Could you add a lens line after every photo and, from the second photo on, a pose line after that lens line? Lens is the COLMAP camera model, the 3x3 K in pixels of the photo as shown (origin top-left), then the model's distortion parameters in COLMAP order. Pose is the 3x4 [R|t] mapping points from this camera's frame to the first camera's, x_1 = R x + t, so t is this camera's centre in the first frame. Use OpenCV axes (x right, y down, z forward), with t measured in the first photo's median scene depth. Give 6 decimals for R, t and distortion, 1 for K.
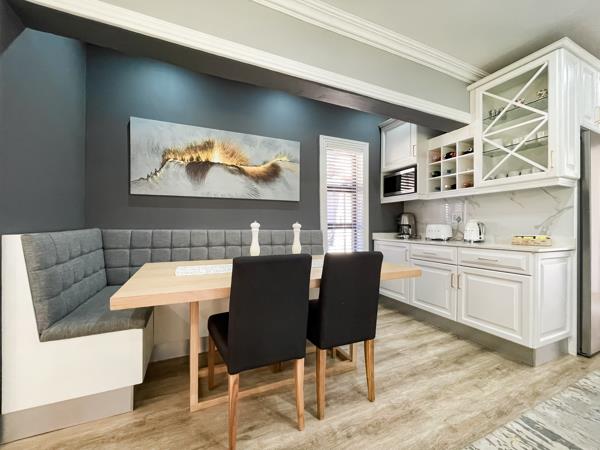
lens RADIAL K [[245.1, 0, 296.2], [0, 245.1, 224.6], [0, 0, 1]] dist [-0.000612, 0.000188]
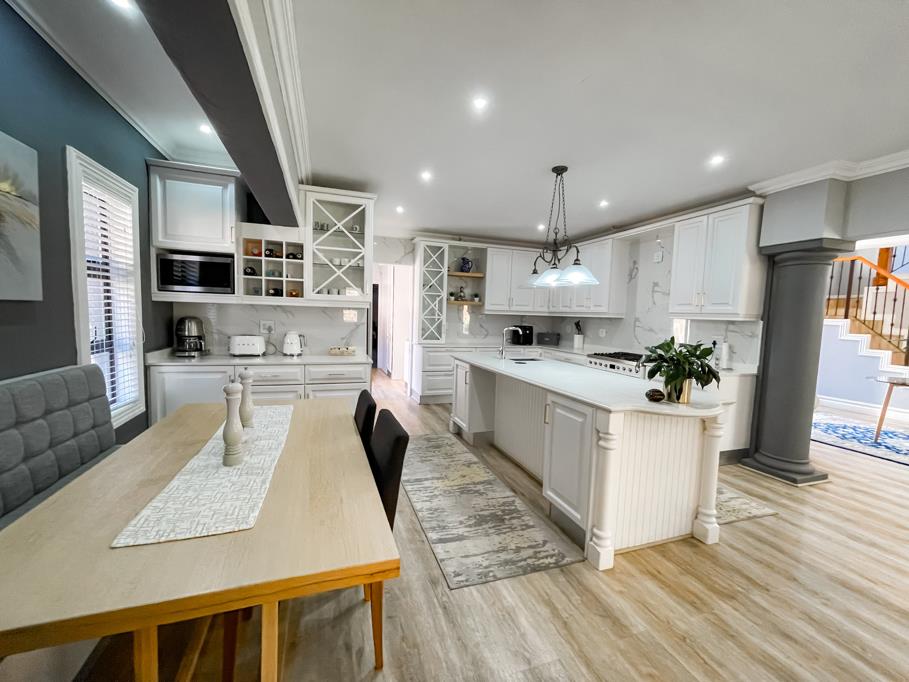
lens RADIAL K [[371.3, 0, 447.3], [0, 371.3, 342.0], [0, 0, 1]] dist [-0.000612, 0.000188]
pose [[0.094023, -0.078598, 0.992463, -0.580738], [-0.038364, 0.995852, 0.082501, -0.112391], [-0.994831, -0.045832, 0.090618, 0.292050]]
